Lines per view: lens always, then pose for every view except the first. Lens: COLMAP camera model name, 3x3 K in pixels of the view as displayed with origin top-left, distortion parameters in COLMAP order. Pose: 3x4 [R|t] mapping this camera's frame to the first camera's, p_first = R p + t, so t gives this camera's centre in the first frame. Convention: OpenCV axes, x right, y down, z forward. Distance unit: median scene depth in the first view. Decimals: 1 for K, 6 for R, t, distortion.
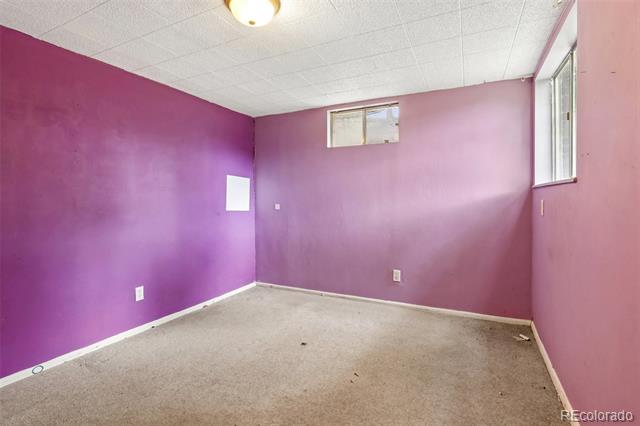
lens RADIAL K [[307.5, 0, 305.0], [0, 307.5, 199.6], [0, 0, 1]] dist [-0.005991, -0.000064]
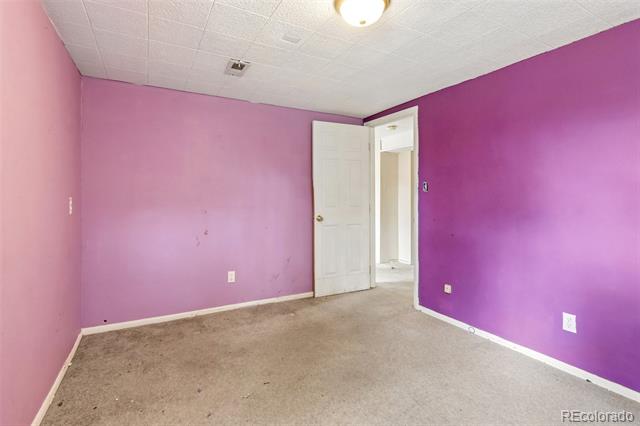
lens RADIAL K [[307.5, 0, 316.8], [0, 307.5, 211.4], [0, 0, 1]] dist [-0.005991, -0.000064]
pose [[-0.555348, 0.030214, -0.831069, 0.390587], [-0.003852, 0.999236, 0.038901, 0.003852], [0.831609, 0.024805, -0.554807, 0.811521]]
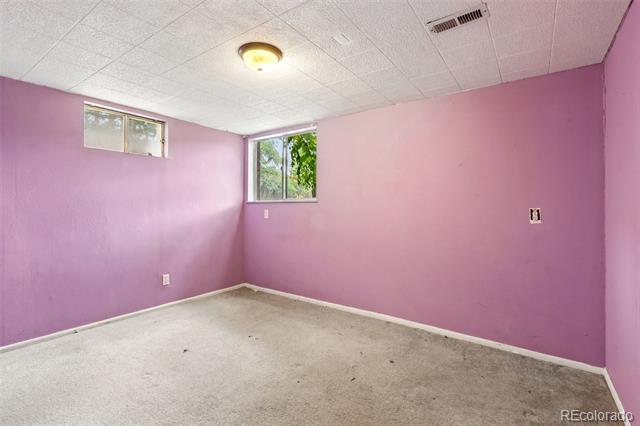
lens RADIAL K [[307.5, 0, 322.1], [0, 307.5, 210.4], [0, 0, 1]] dist [-0.005991, -0.000064]
pose [[0.131838, -0.002816, 0.991267, -0.811281], [0.001299, 0.999996, 0.002668, -0.002866], [-0.991270, 0.000935, 0.131841, 0.343386]]
